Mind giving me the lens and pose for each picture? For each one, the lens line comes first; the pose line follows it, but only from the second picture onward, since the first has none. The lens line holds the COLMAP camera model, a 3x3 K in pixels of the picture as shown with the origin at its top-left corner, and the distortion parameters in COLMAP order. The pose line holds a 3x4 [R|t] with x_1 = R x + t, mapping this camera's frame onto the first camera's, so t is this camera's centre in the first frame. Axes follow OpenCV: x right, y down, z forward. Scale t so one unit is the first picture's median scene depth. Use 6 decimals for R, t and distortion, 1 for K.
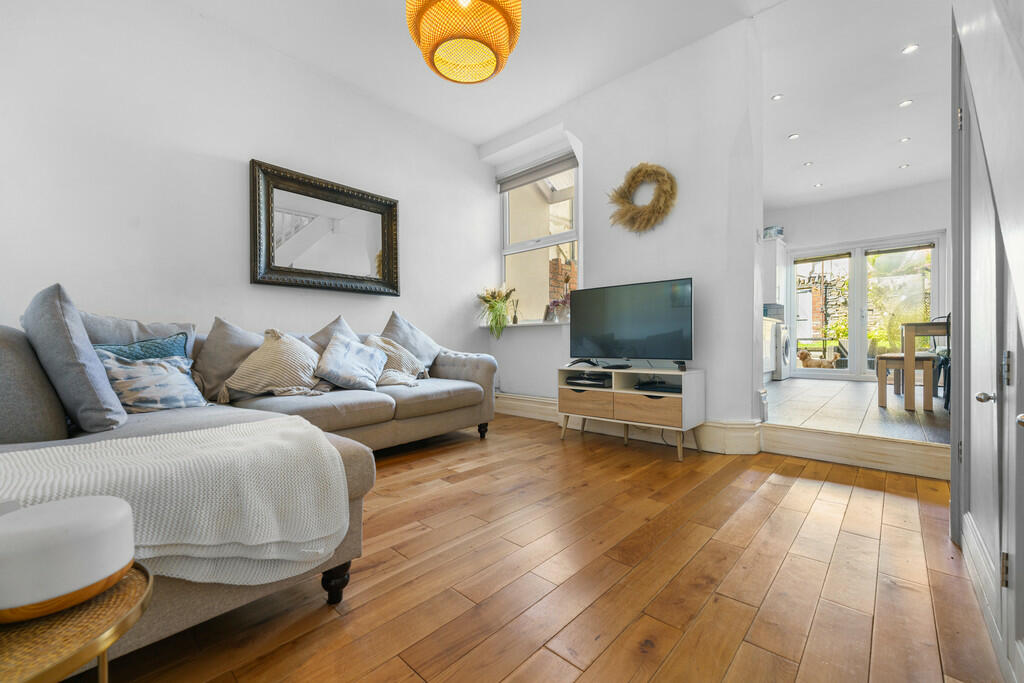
lens RADIAL K [[413.3, 0, 505.4], [0, 413.3, 344.0], [0, 0, 1]] dist [-0.000853, 0.000914]
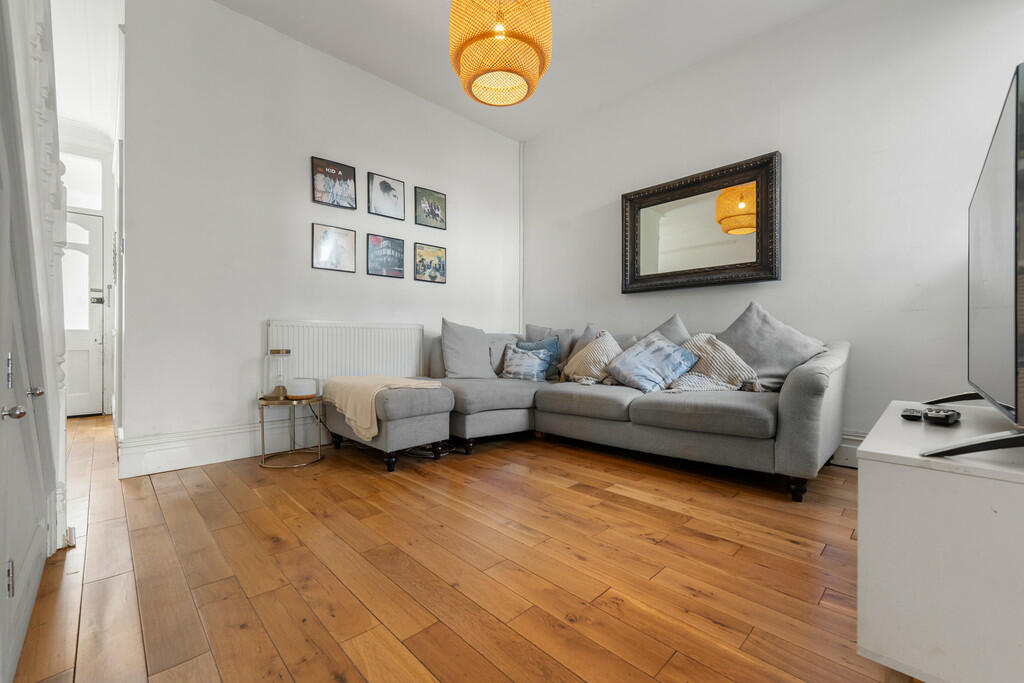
lens RADIAL K [[413.3, 0, 492.1], [0, 413.3, 342.4], [0, 0, 1]] dist [-0.000853, 0.000914]
pose [[-0.060153, 0.006095, -0.998171, 0.741592], [-0.004757, 0.999968, 0.006393, -0.007547], [0.998178, 0.005133, -0.060122, 0.768428]]
